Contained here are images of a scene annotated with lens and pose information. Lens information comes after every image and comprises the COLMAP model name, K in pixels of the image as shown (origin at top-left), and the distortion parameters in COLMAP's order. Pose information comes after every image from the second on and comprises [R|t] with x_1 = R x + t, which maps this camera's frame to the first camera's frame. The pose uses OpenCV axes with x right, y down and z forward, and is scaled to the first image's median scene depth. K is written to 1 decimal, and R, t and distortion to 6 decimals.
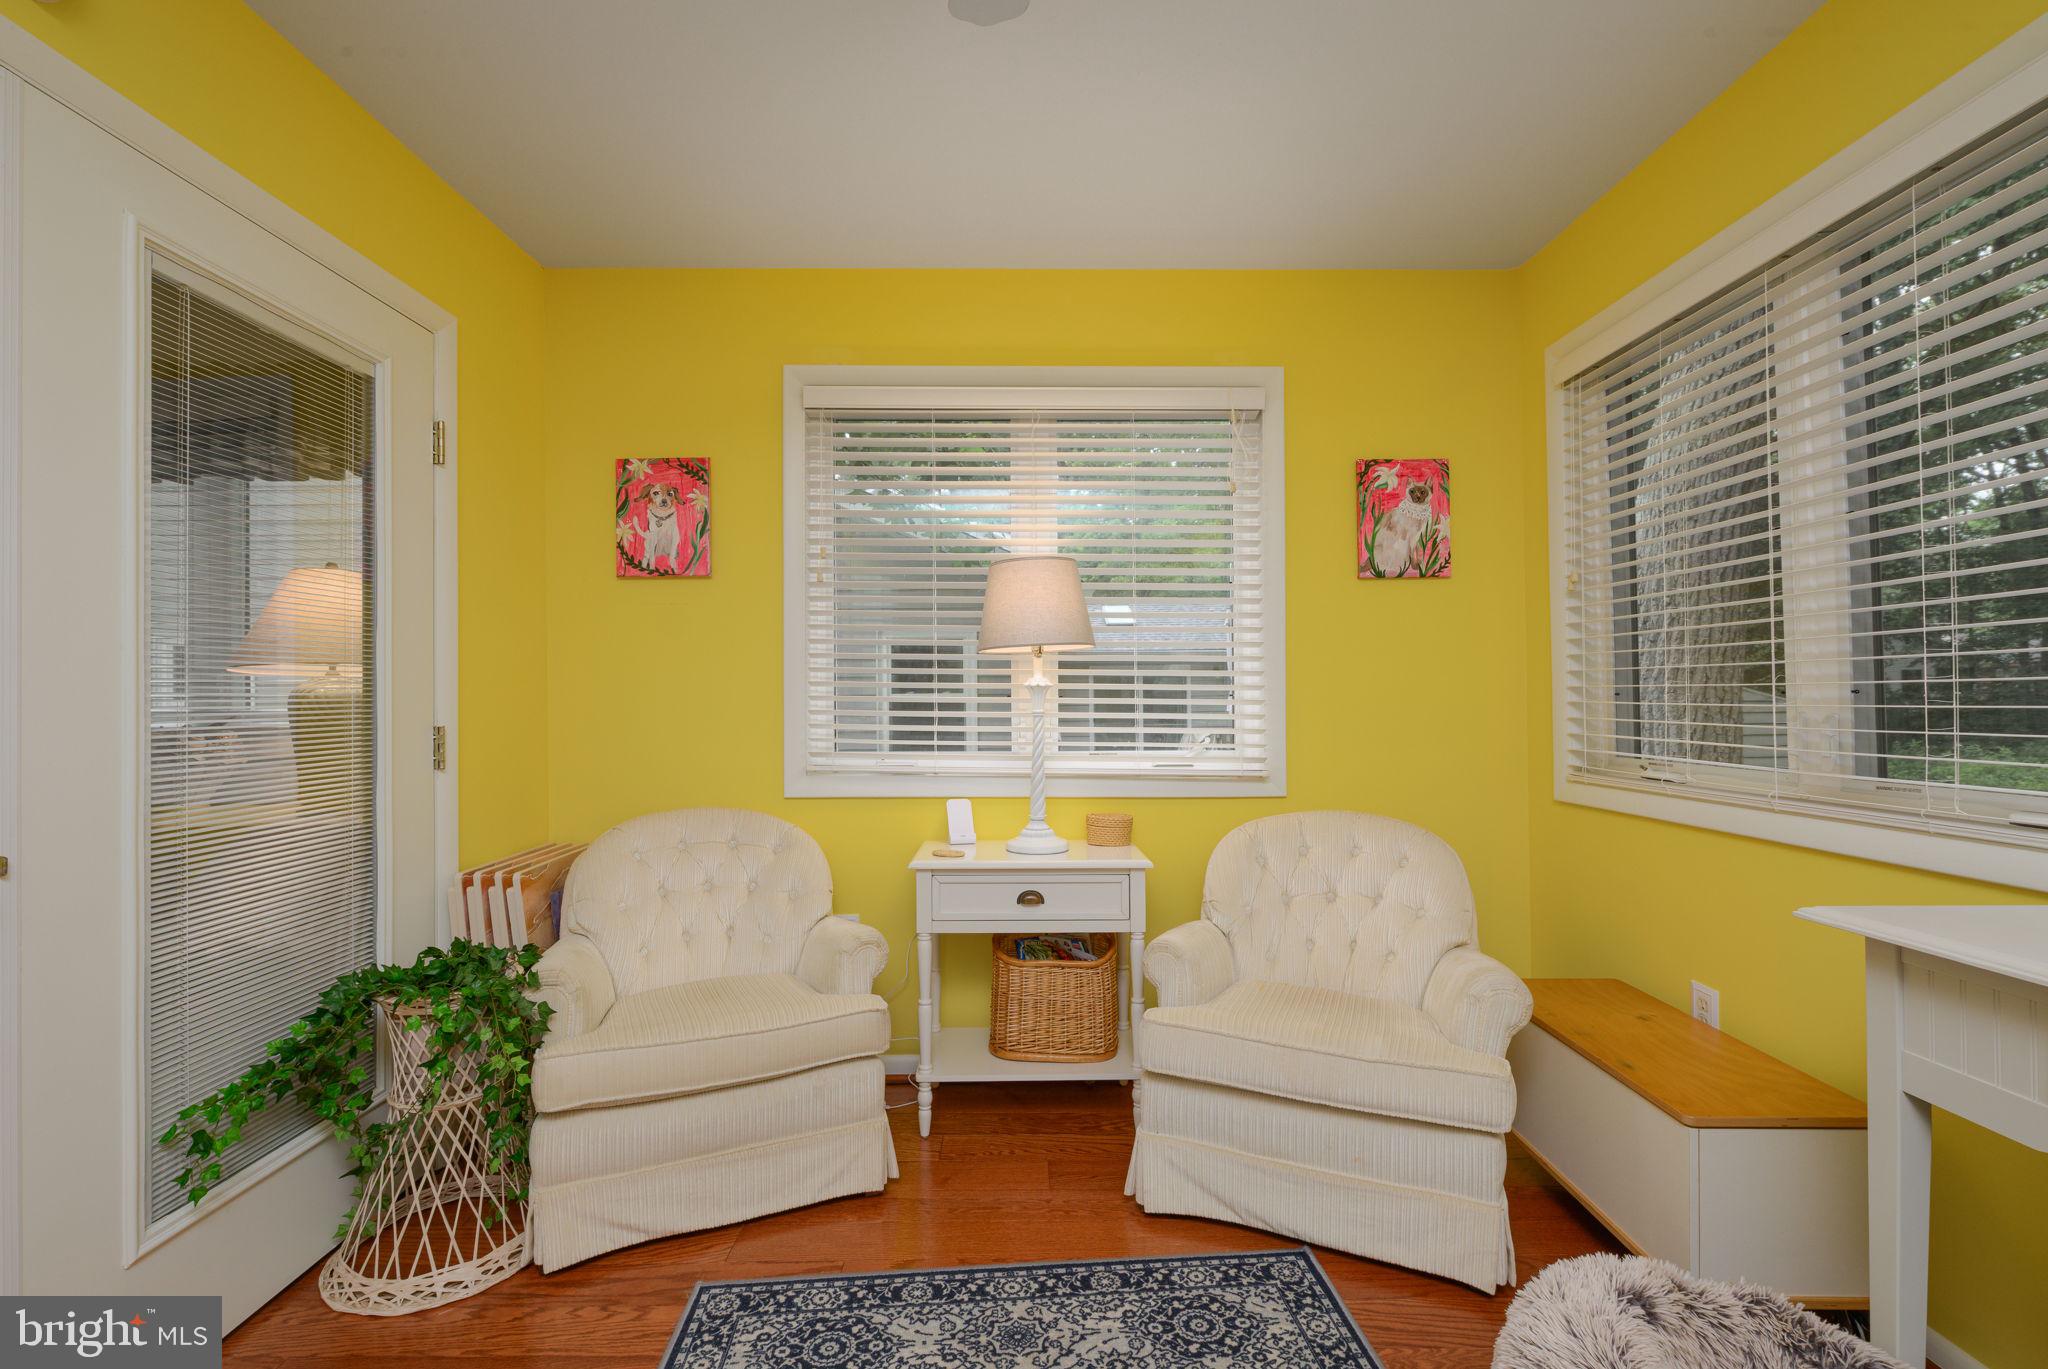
lens RADIAL K [[854.3, 0, 1024.0], [0, 854.3, 684.5], [0, 0, 1]] dist [0.000484, 0.000040]
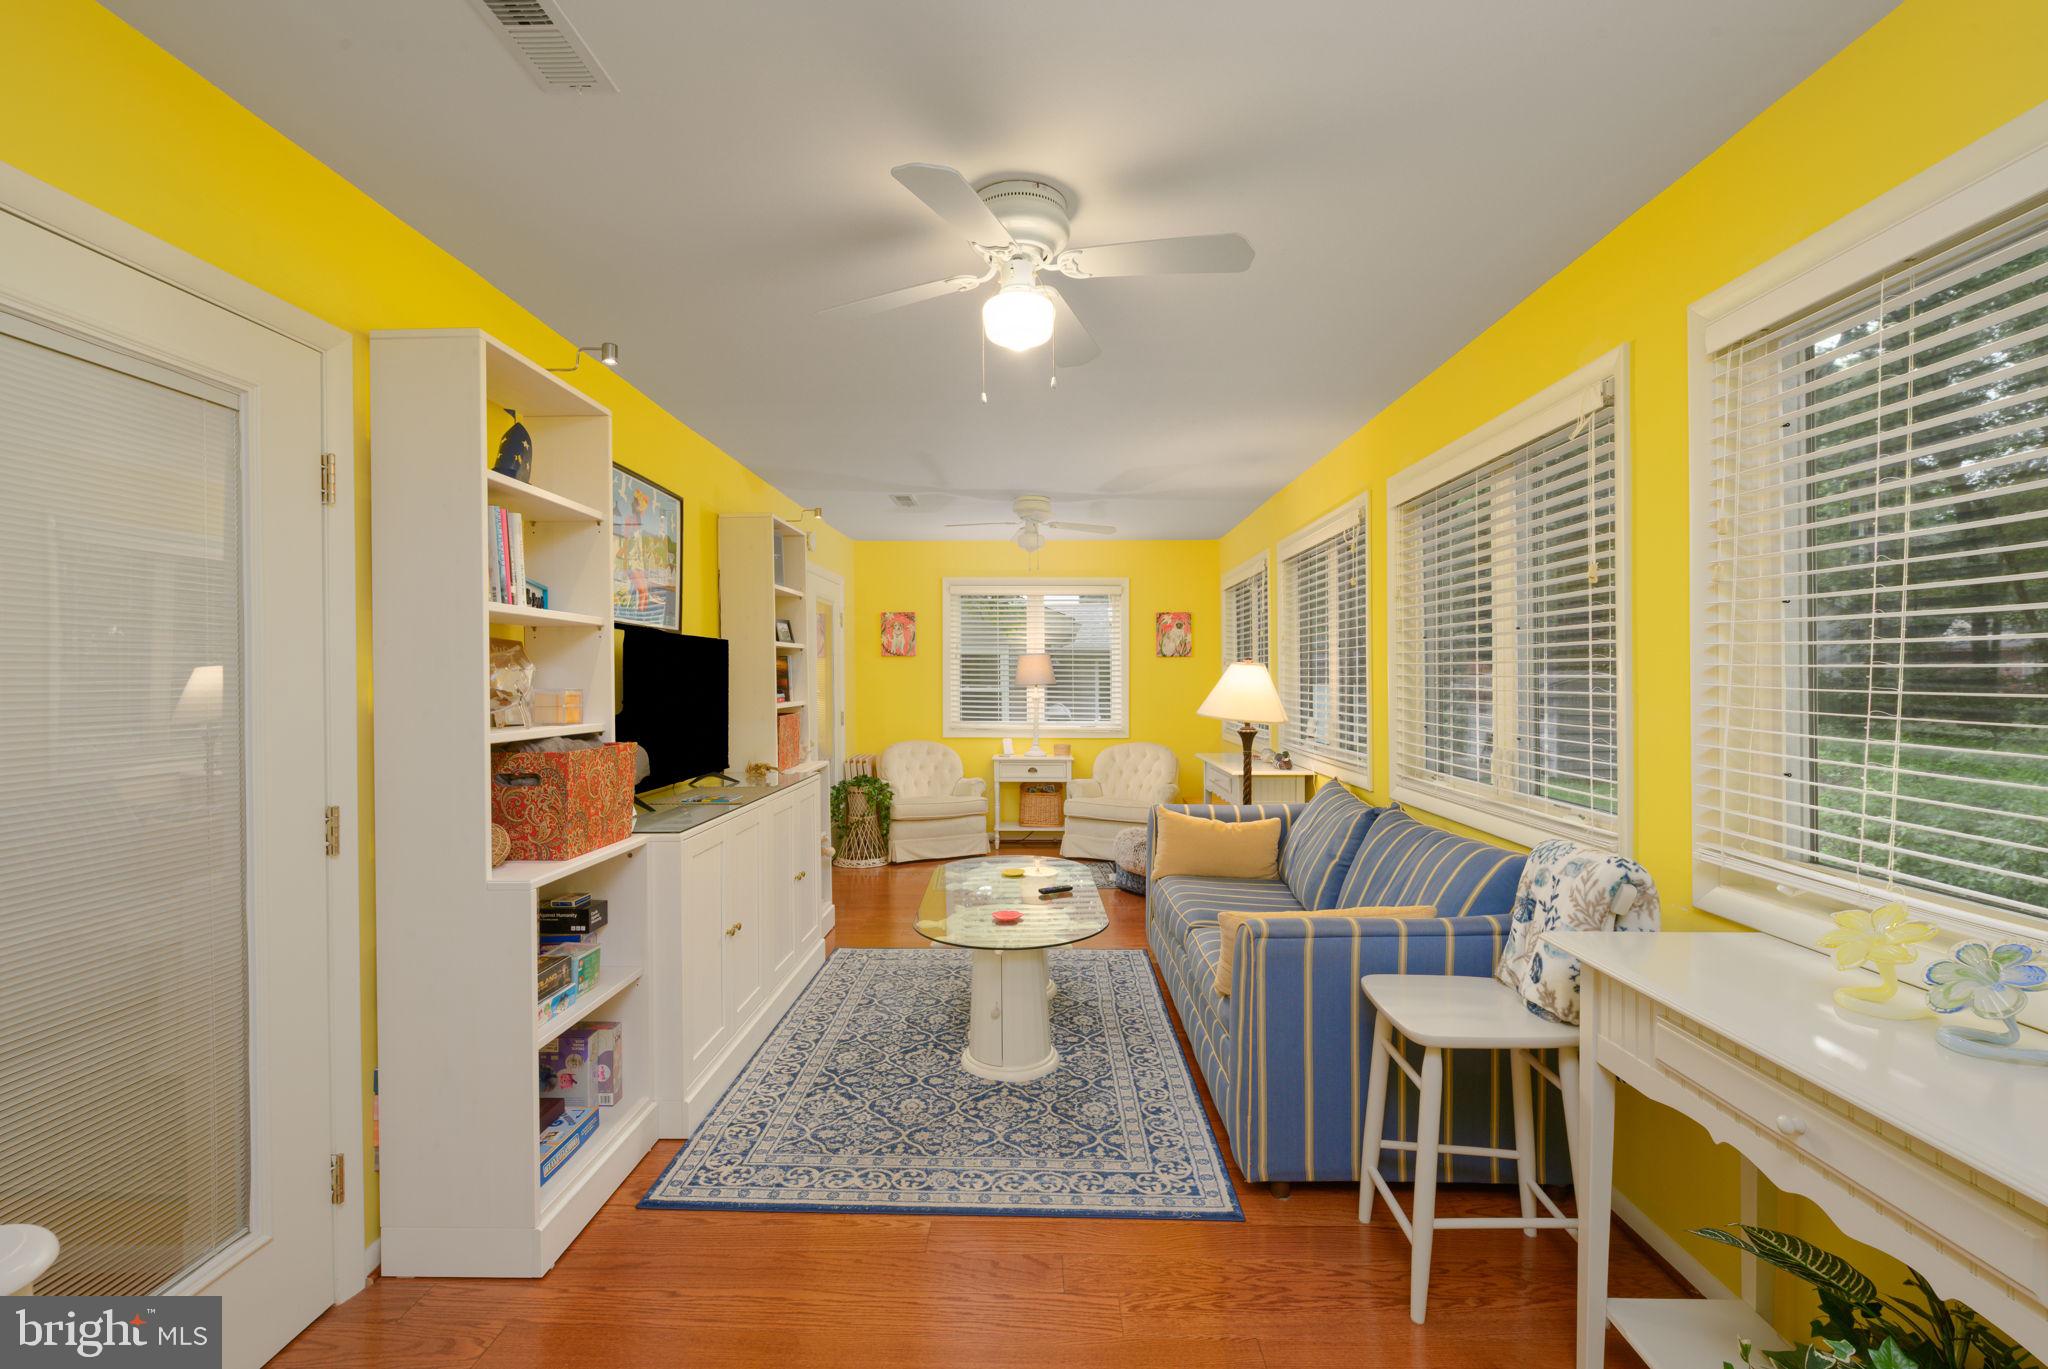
lens RADIAL K [[854.3, 0, 1024.0], [0, 854.3, 684.5], [0, 0, 1]] dist [0.000484, 0.000040]
pose [[0.999932, 0.005308, -0.010346, 0.005976], [-0.005040, 0.999656, 0.025731, -0.107942], [0.010479, -0.025677, 0.999615, -1.721065]]
